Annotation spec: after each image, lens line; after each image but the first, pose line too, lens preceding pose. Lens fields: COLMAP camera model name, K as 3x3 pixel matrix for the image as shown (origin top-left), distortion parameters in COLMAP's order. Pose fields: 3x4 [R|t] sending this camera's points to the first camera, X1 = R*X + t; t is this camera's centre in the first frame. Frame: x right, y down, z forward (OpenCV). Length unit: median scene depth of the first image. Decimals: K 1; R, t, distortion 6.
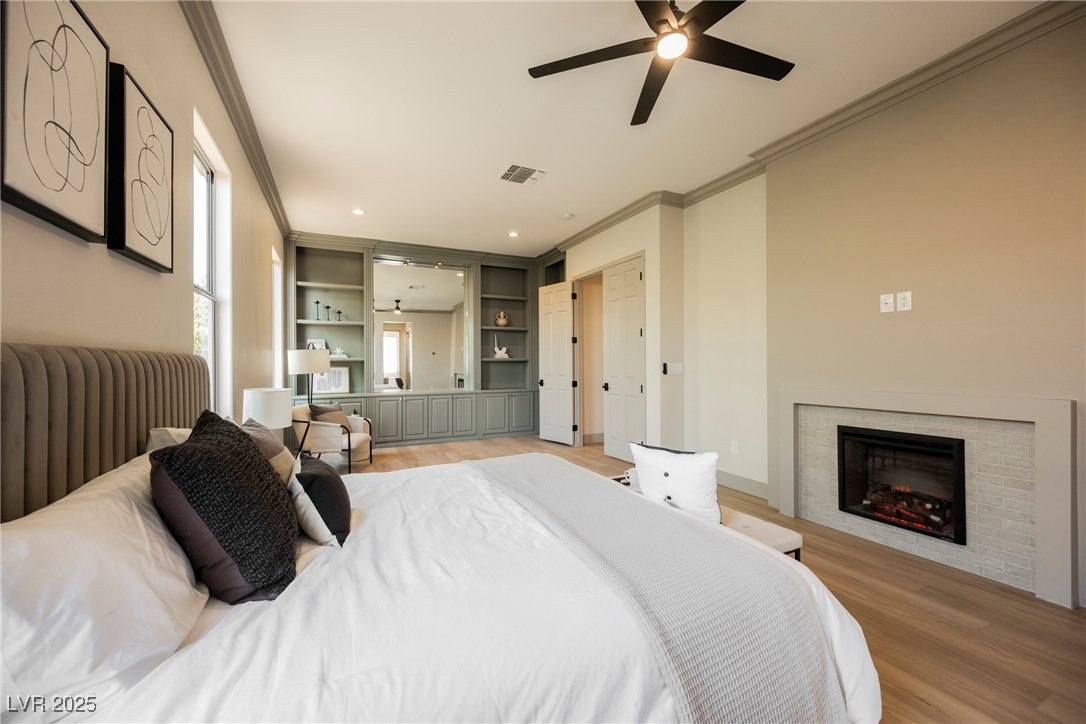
lens RADIAL K [[425.3, 0, 548.2], [0, 425.3, 362.9], [0, 0, 1]] dist [-0.001917, 0.000010]
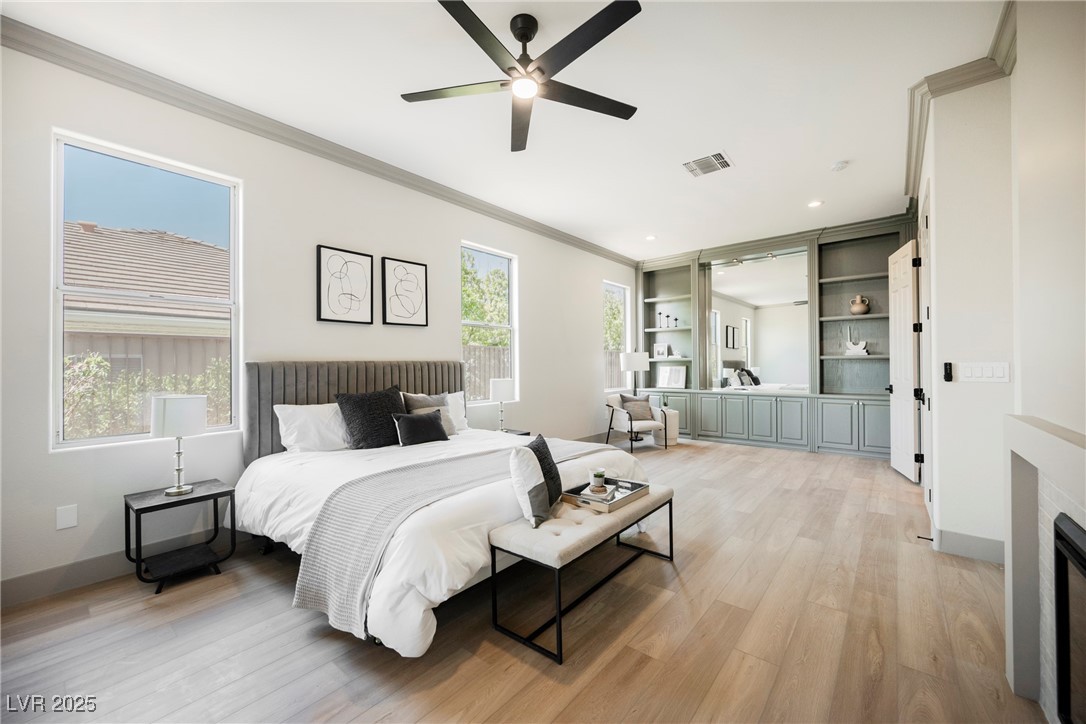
lens RADIAL K [[425.3, 0, 545.7], [0, 425.3, 363.1], [0, 0, 1]] dist [-0.001917, 0.000010]
pose [[0.415375, -0.002098, -0.909648, 0.417321], [0.007579, 0.999971, 0.001155, -0.002424], [0.909619, -0.007374, 0.415379, 0.179016]]
